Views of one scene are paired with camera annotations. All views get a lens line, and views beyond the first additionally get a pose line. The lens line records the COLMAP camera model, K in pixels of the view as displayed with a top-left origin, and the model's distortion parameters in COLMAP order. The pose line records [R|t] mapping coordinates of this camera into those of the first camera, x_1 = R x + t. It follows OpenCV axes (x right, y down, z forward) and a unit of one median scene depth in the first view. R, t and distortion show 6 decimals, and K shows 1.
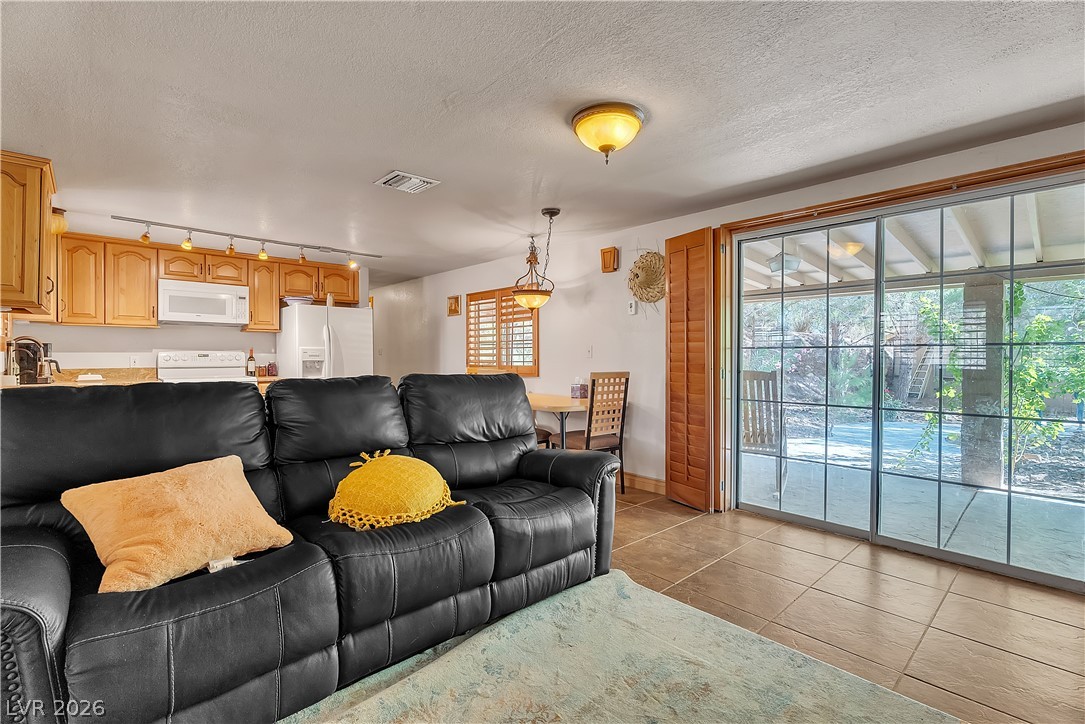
lens RADIAL K [[495.0, 0, 551.9], [0, 495.0, 364.9], [0, 0, 1]] dist [-0.002342, 0.001148]
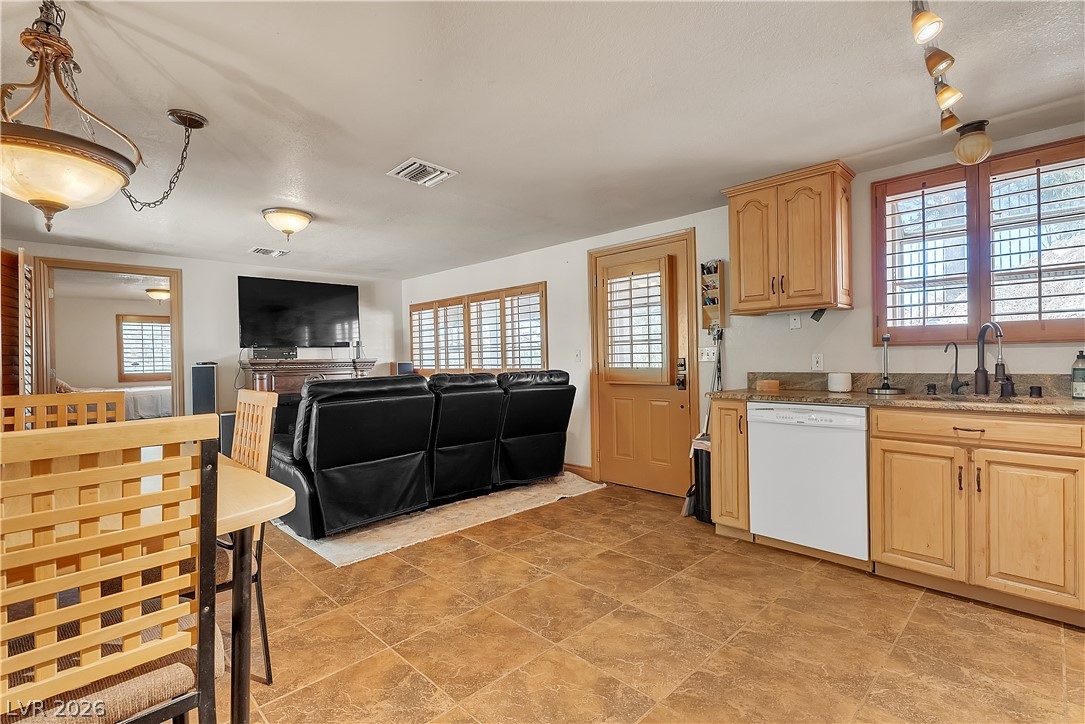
lens RADIAL K [[495.0, 0, 539.7], [0, 495.0, 362.9], [0, 0, 1]] dist [-0.002342, 0.001148]
pose [[-0.999755, 0.014761, -0.016498, -0.295847], [0.014370, 0.999618, 0.023600, -0.018348], [0.016840, 0.023357, -0.999585, 1.165662]]
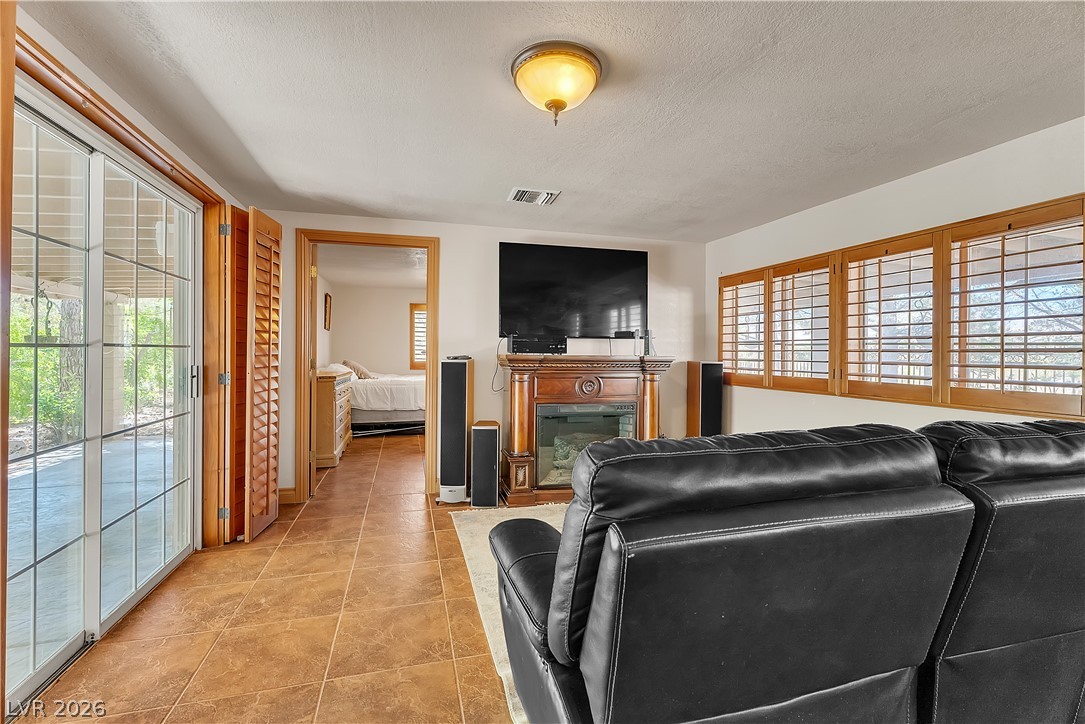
lens RADIAL K [[495.0, 0, 549.5], [0, 495.0, 351.5], [0, 0, 1]] dist [-0.002342, 0.001148]
pose [[-0.889064, -0.012250, 0.457620, -0.110599], [-0.006225, 0.999873, 0.014672, -0.024676], [-0.457741, 0.010196, -0.889027, 0.767909]]
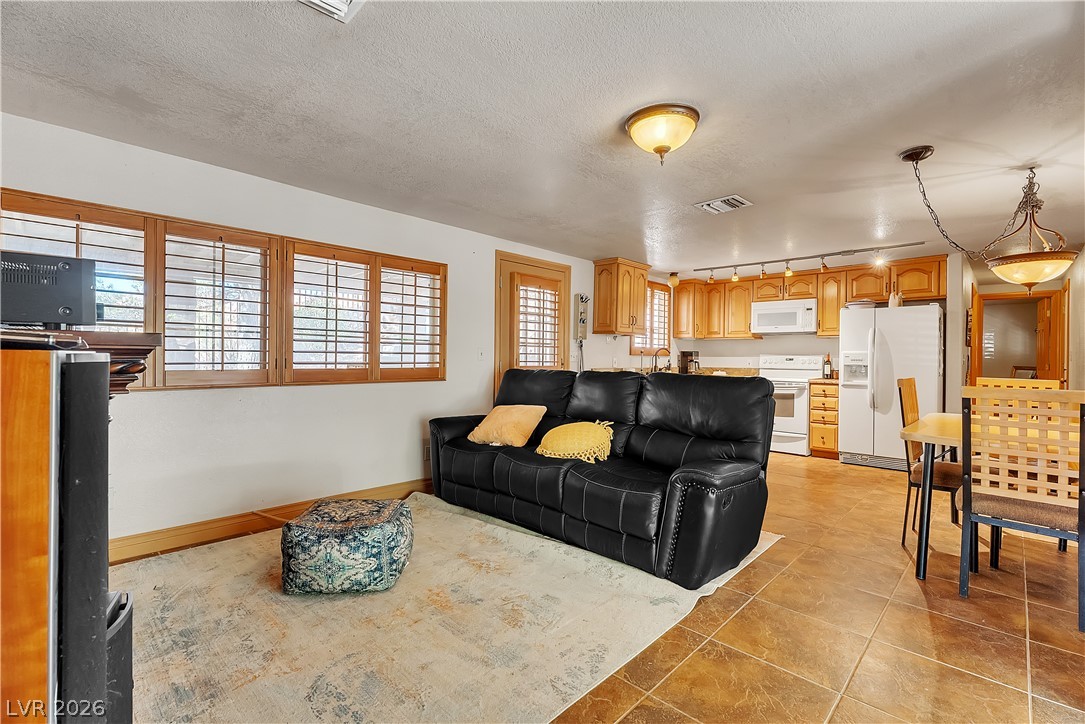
lens RADIAL K [[495.0, 0, 537.4], [0, 495.0, 364.5], [0, 0, 1]] dist [-0.002342, 0.001148]
pose [[0.048296, 0.010949, -0.998773, 0.488127], [-0.026479, 0.999603, 0.009678, -0.002079], [0.998482, 0.025979, 0.048567, 0.321312]]
